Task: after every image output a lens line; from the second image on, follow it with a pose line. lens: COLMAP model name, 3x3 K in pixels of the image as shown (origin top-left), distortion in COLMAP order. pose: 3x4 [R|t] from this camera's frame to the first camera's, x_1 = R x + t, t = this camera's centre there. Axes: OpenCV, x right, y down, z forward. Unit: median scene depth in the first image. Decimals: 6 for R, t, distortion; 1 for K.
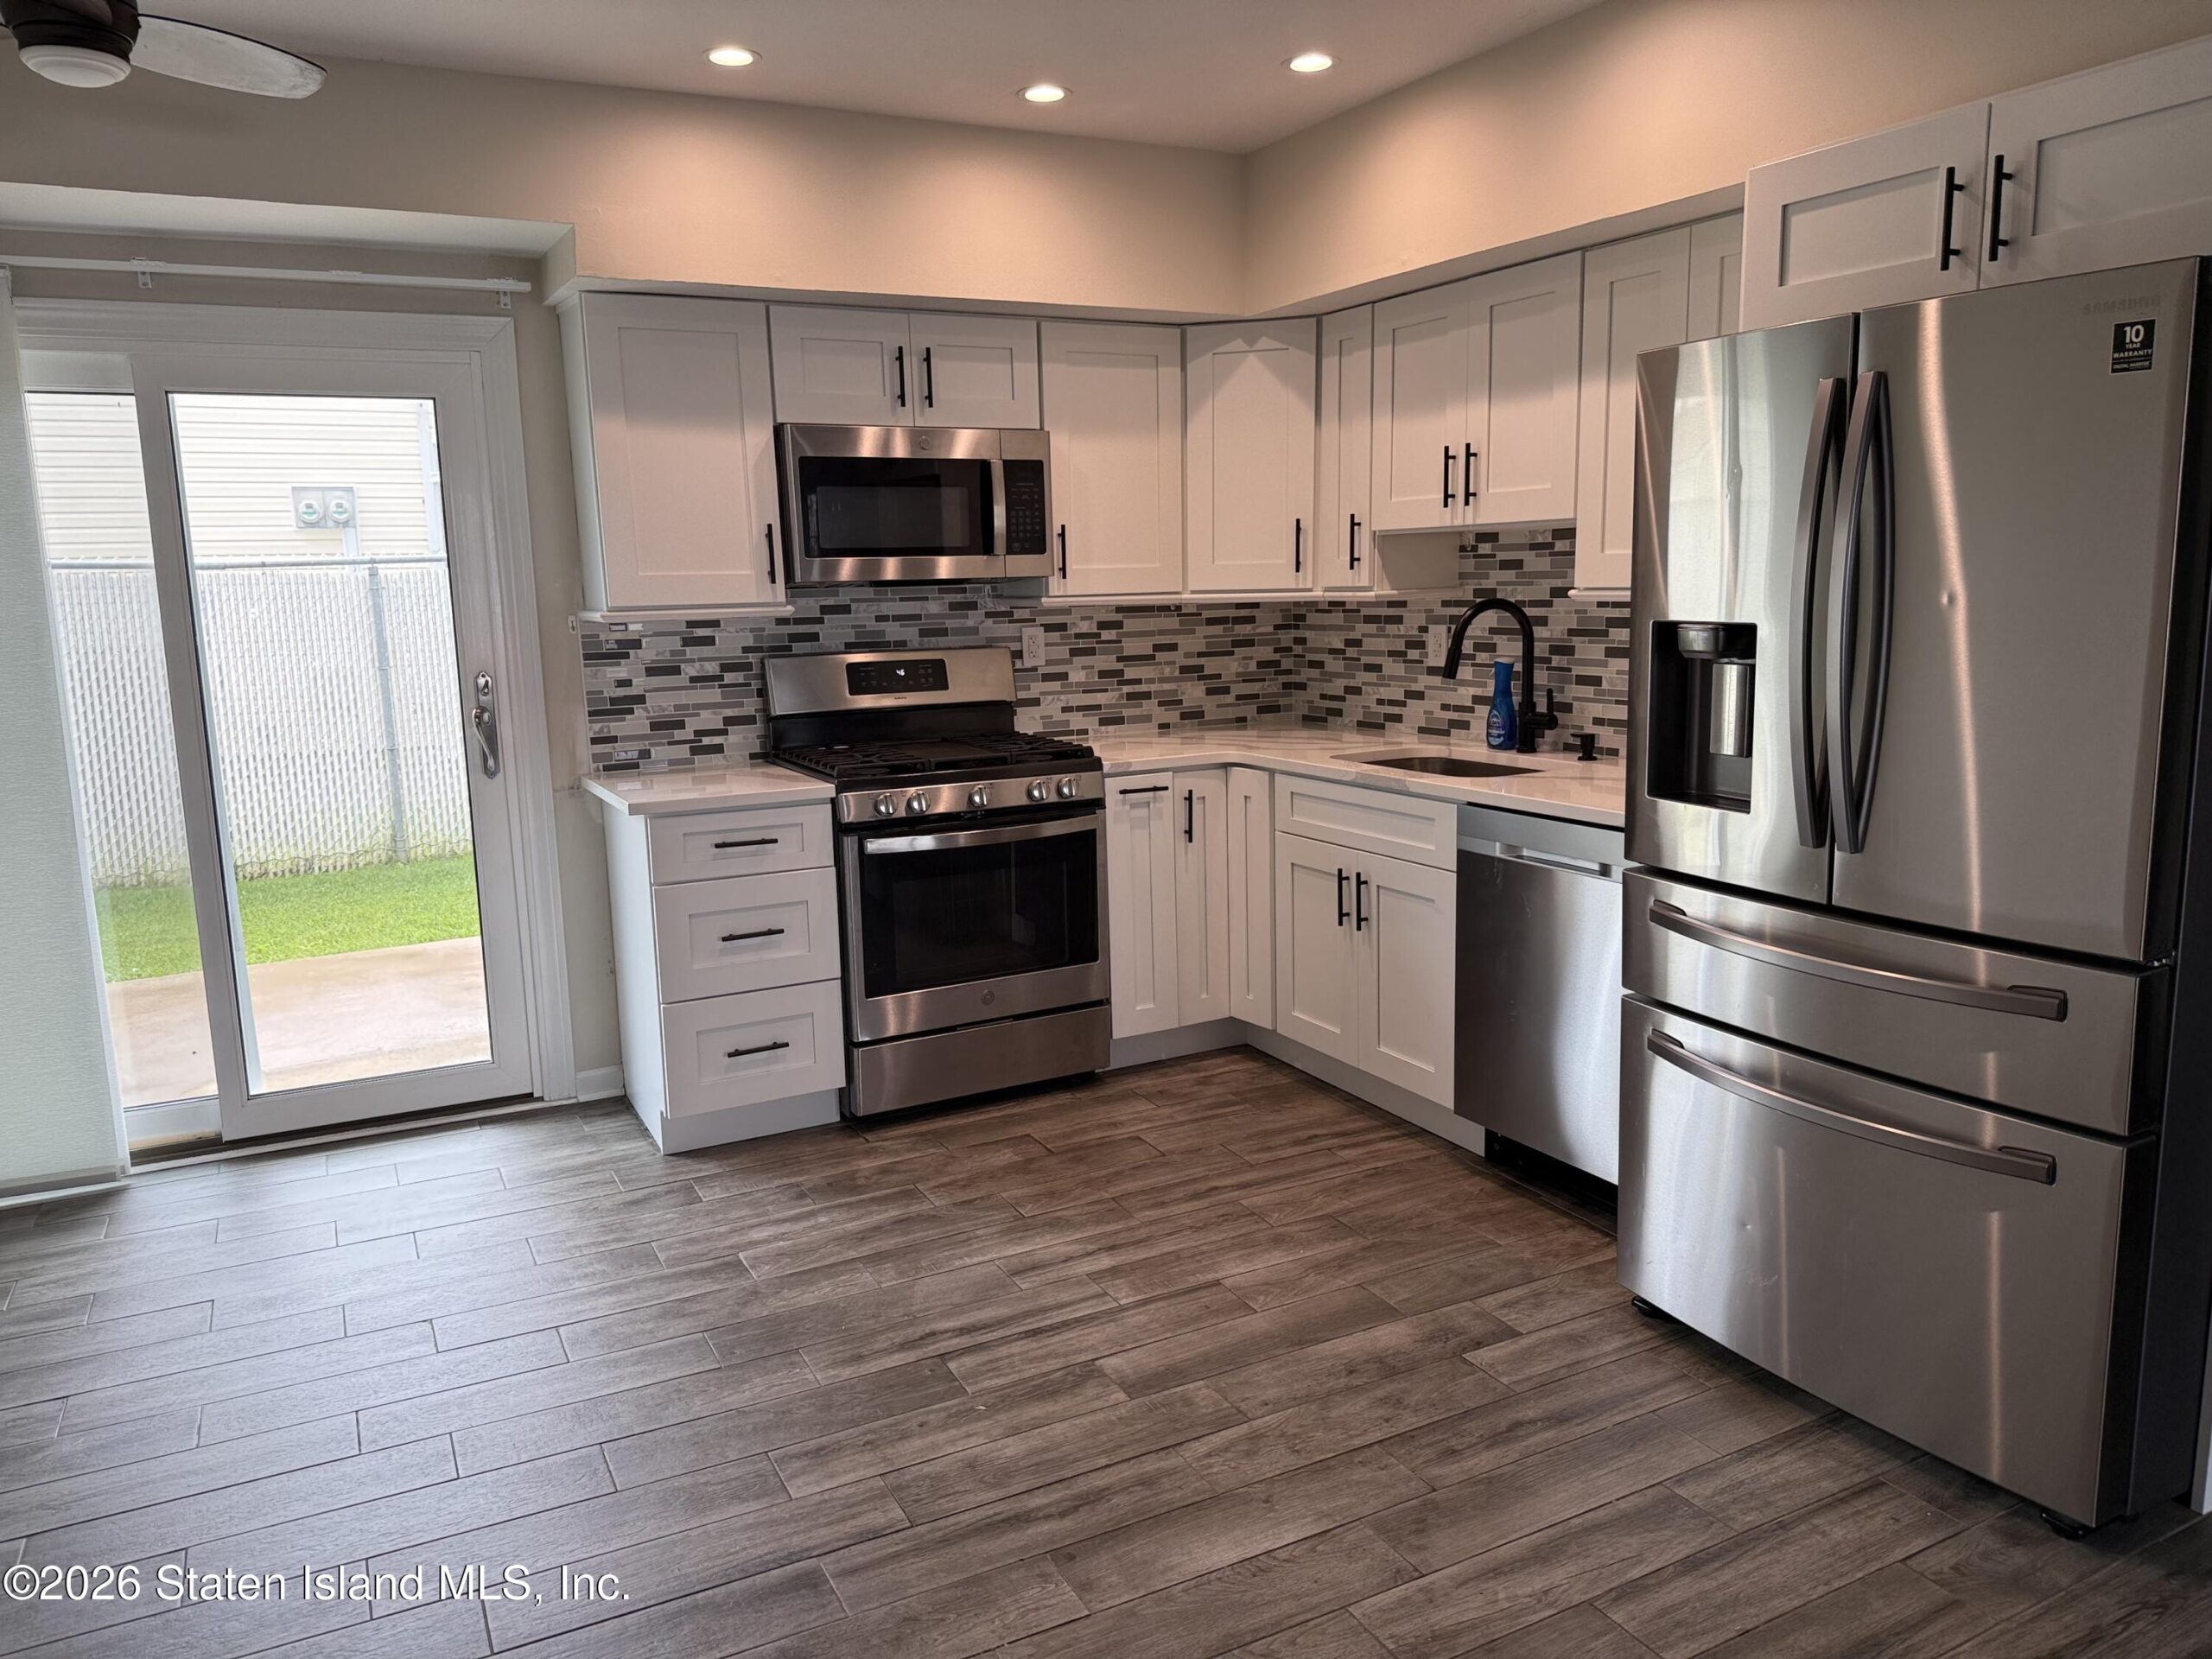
lens RADIAL K [[1541.2, 0, 1106.0], [0, 1541.2, 829.5], [0, 0, 1]] dist [0.140990, -0.271235]
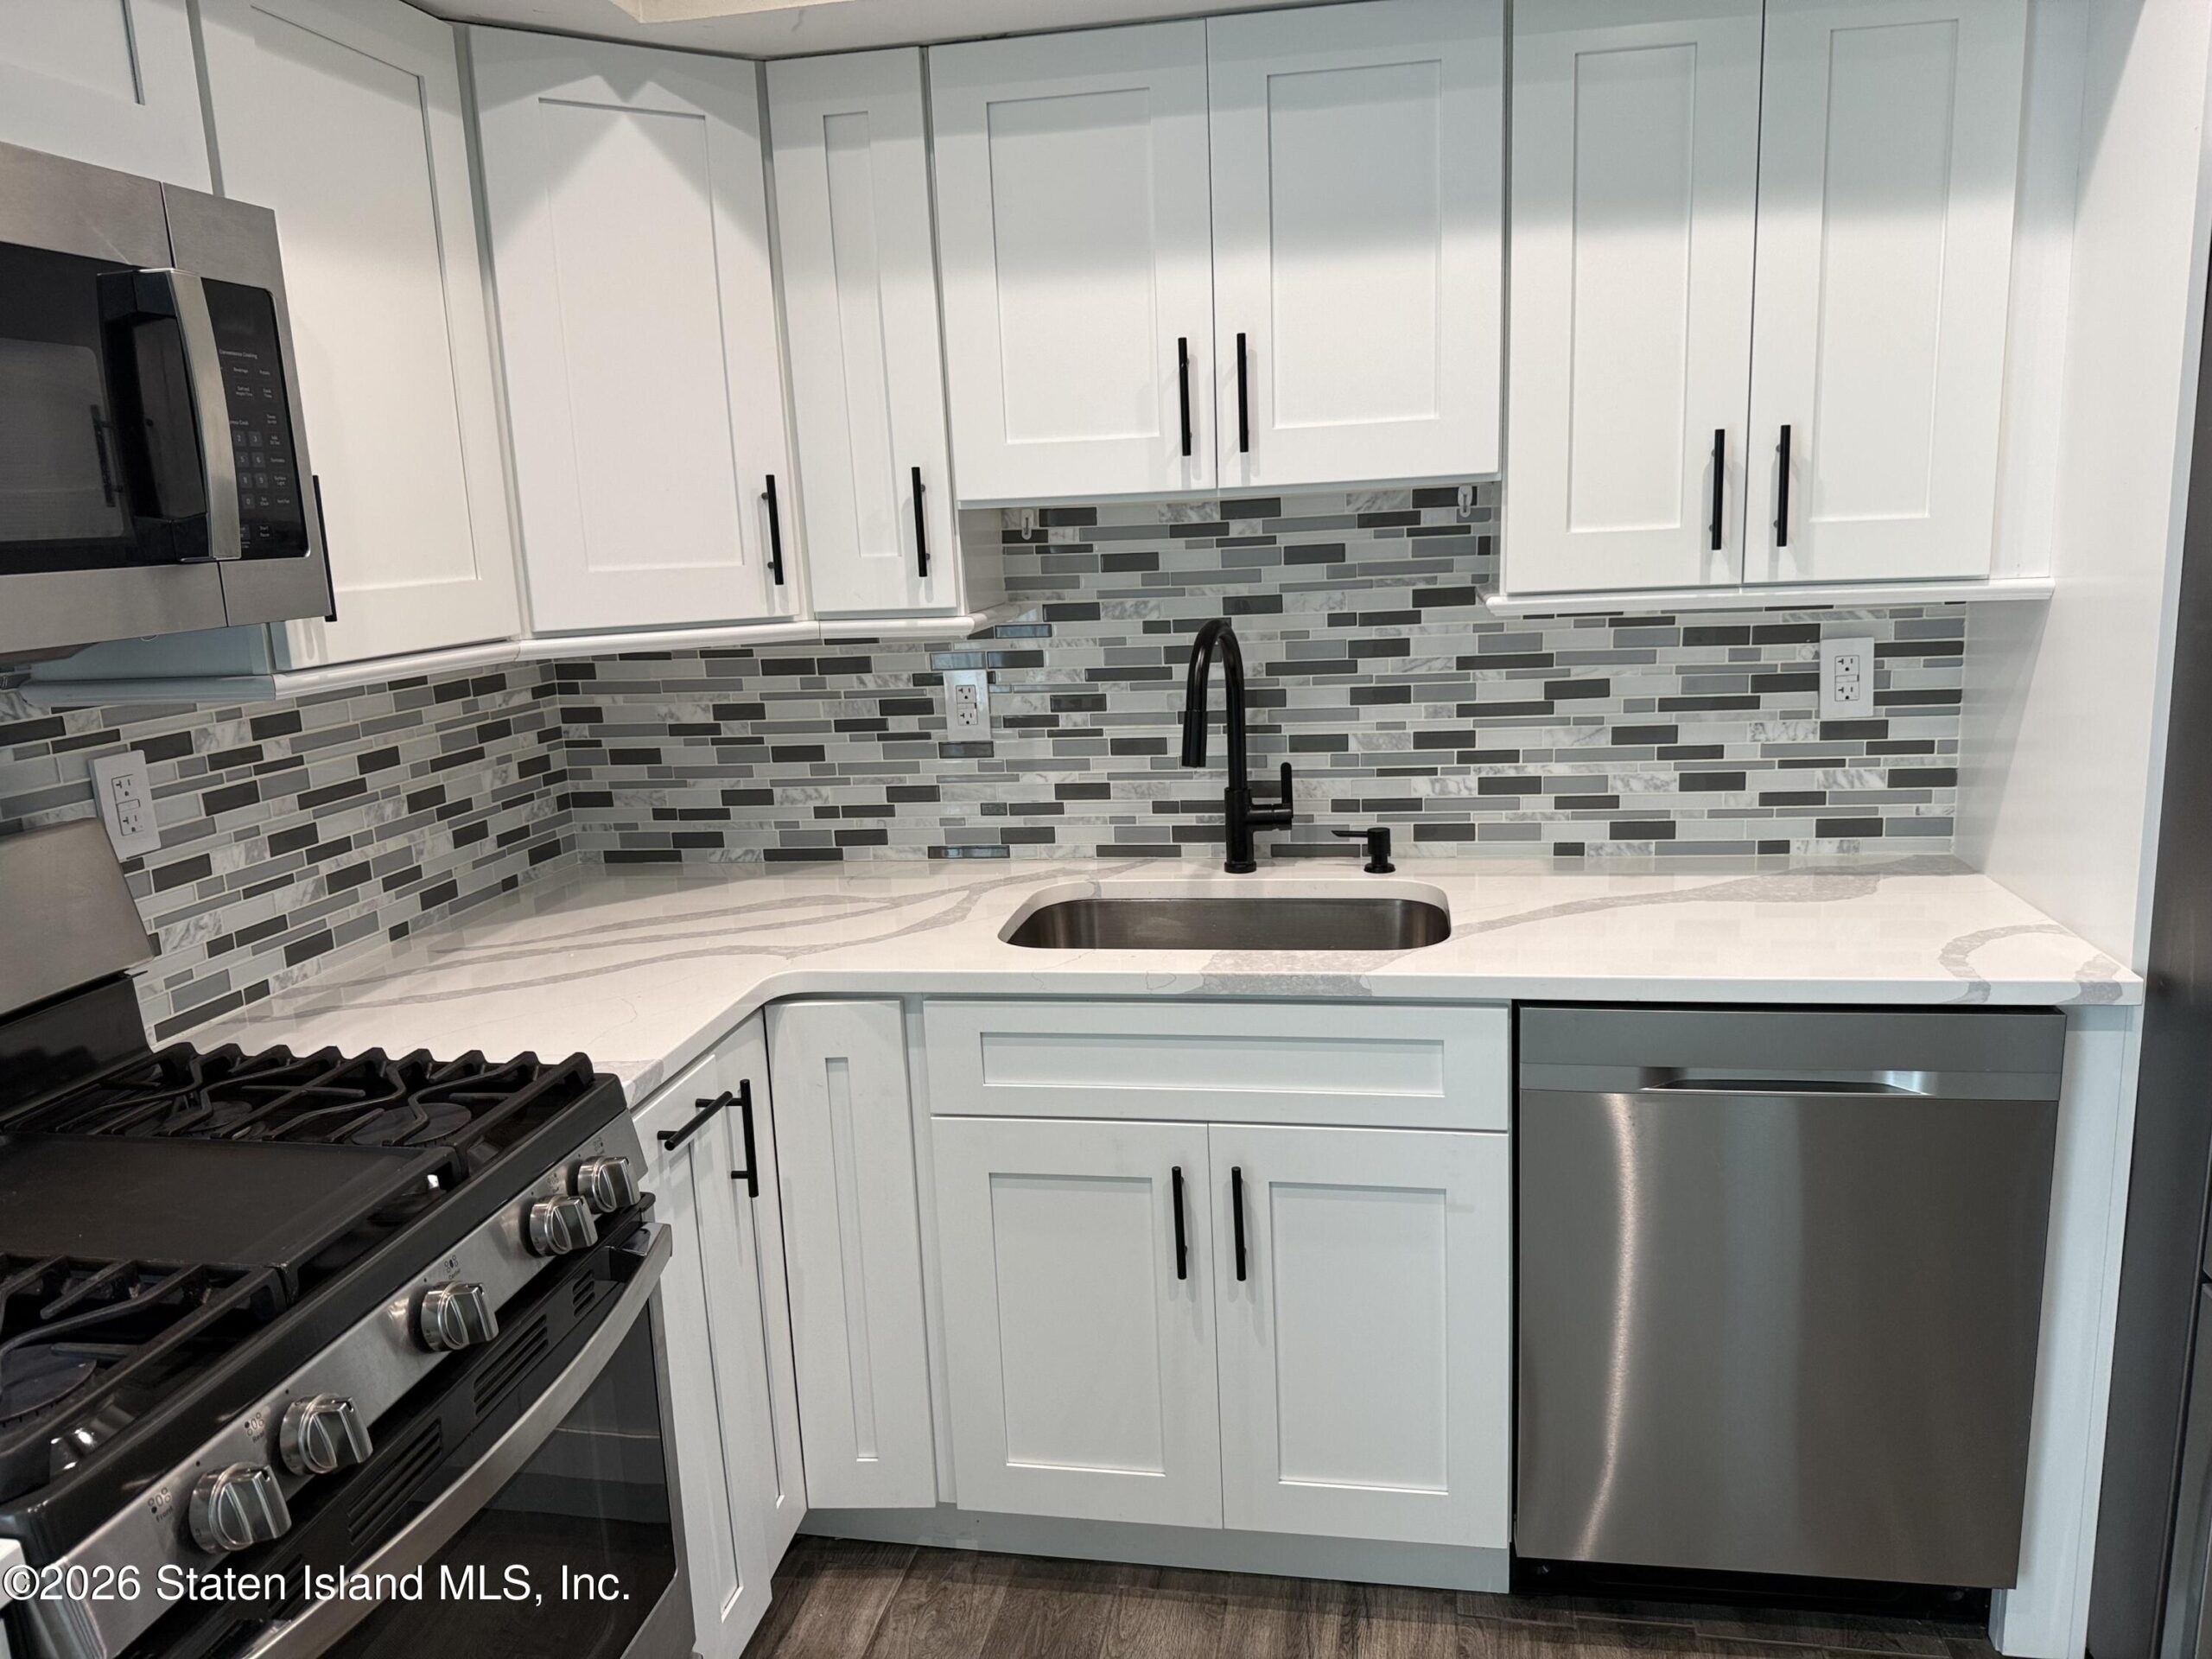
lens RADIAL K [[1541.2, 0, 1106.0], [0, 1541.2, 829.5], [0, 0, 1]] dist [0.140990, -0.271235]
pose [[0.617993, -0.157770, 0.770190, -0.191458], [0.157477, 0.984644, 0.075342, -0.102372], [-0.770250, 0.074726, 0.633348, 0.568392]]
